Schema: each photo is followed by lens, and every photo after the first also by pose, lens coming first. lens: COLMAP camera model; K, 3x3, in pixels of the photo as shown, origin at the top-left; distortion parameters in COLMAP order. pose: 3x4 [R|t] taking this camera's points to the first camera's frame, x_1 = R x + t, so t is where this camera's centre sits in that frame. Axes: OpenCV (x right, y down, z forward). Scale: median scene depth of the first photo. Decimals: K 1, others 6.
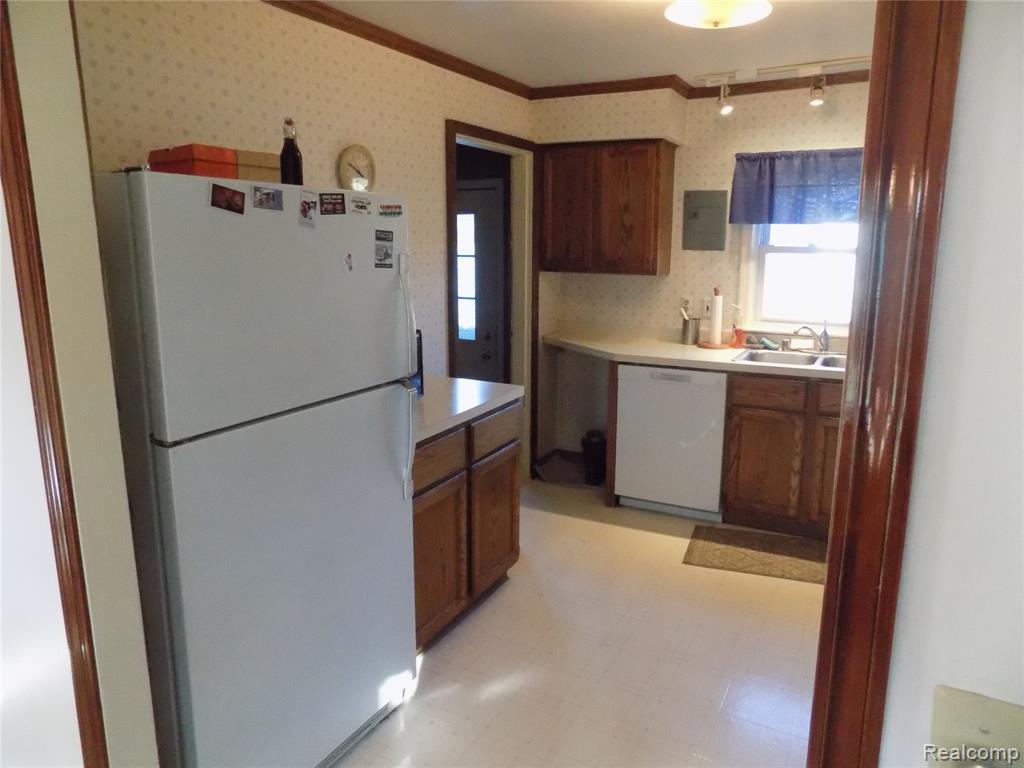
lens RADIAL K [[689.3, 0, 508.9], [0, 689.3, 380.3], [0, 0, 1]] dist [-0.058159, 0.052594]
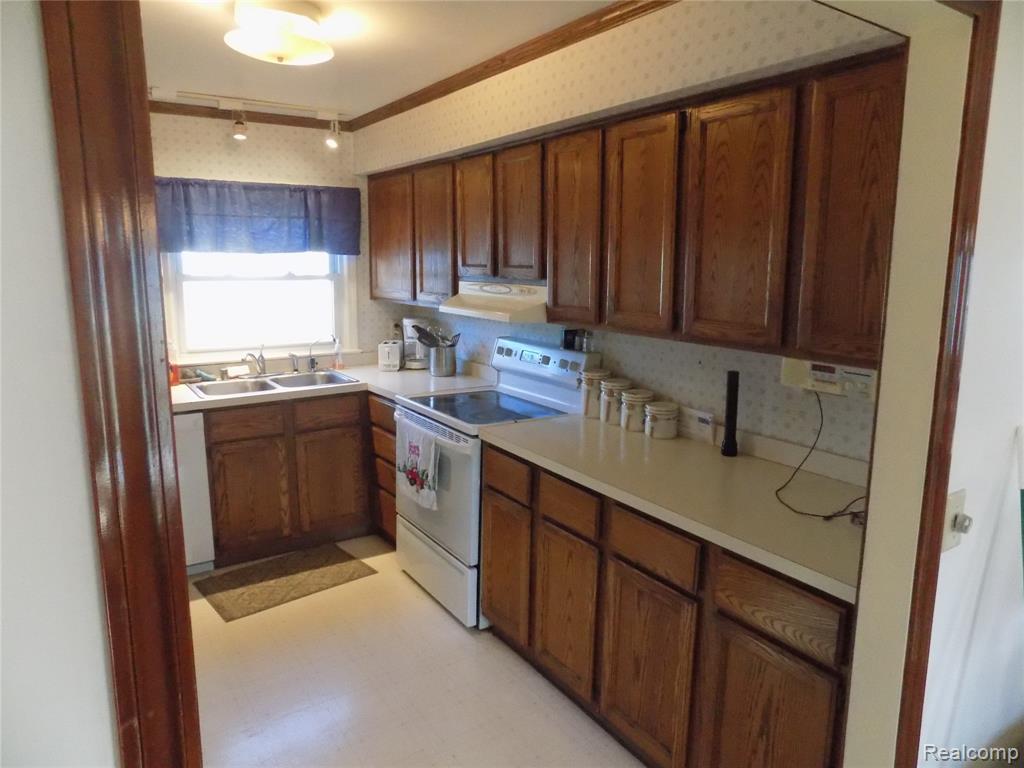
lens RADIAL K [[689.3, 0, 511.9], [0, 689.3, 380.9], [0, 0, 1]] dist [-0.058159, 0.052594]
pose [[0.458799, -0.148288, 0.876079, -0.294463], [0.169094, 0.982528, 0.077752, -0.051952], [-0.872302, 0.112467, 0.475858, 0.177977]]
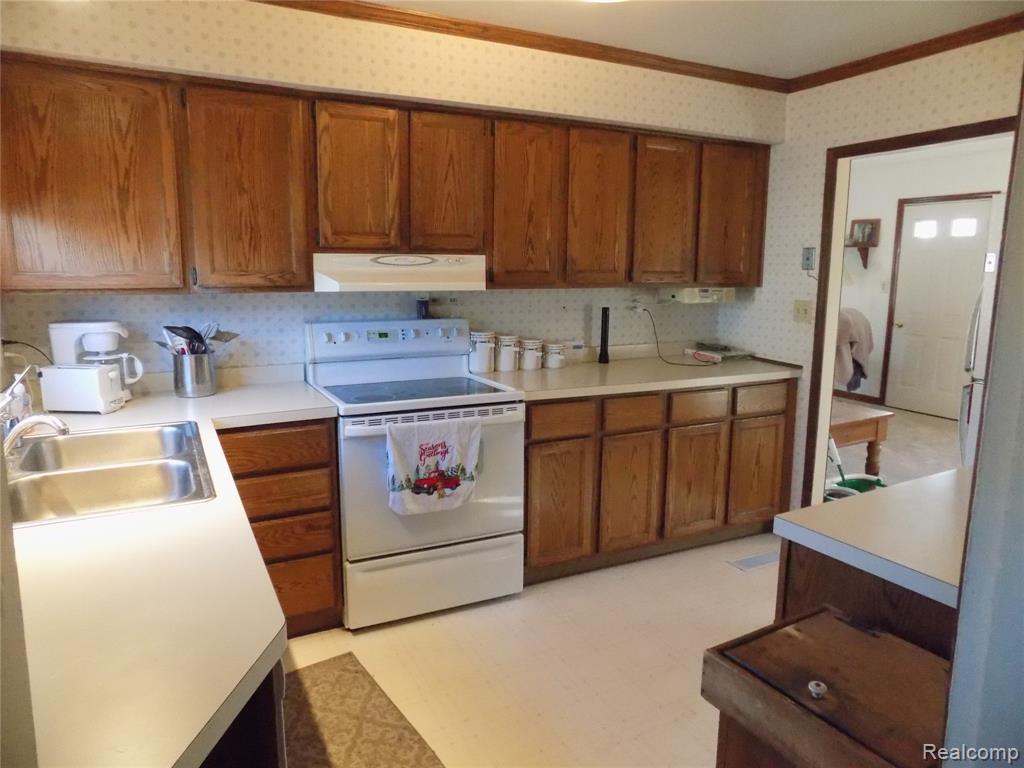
lens RADIAL K [[689.3, 0, 518.8], [0, 689.3, 380.5], [0, 0, 1]] dist [-0.058159, 0.052594]
pose [[-0.835281, -0.101365, 0.540399, -0.071384], [0.102378, 0.936997, 0.333999, -0.224457], [-0.540208, 0.334308, -0.772278, 1.191881]]
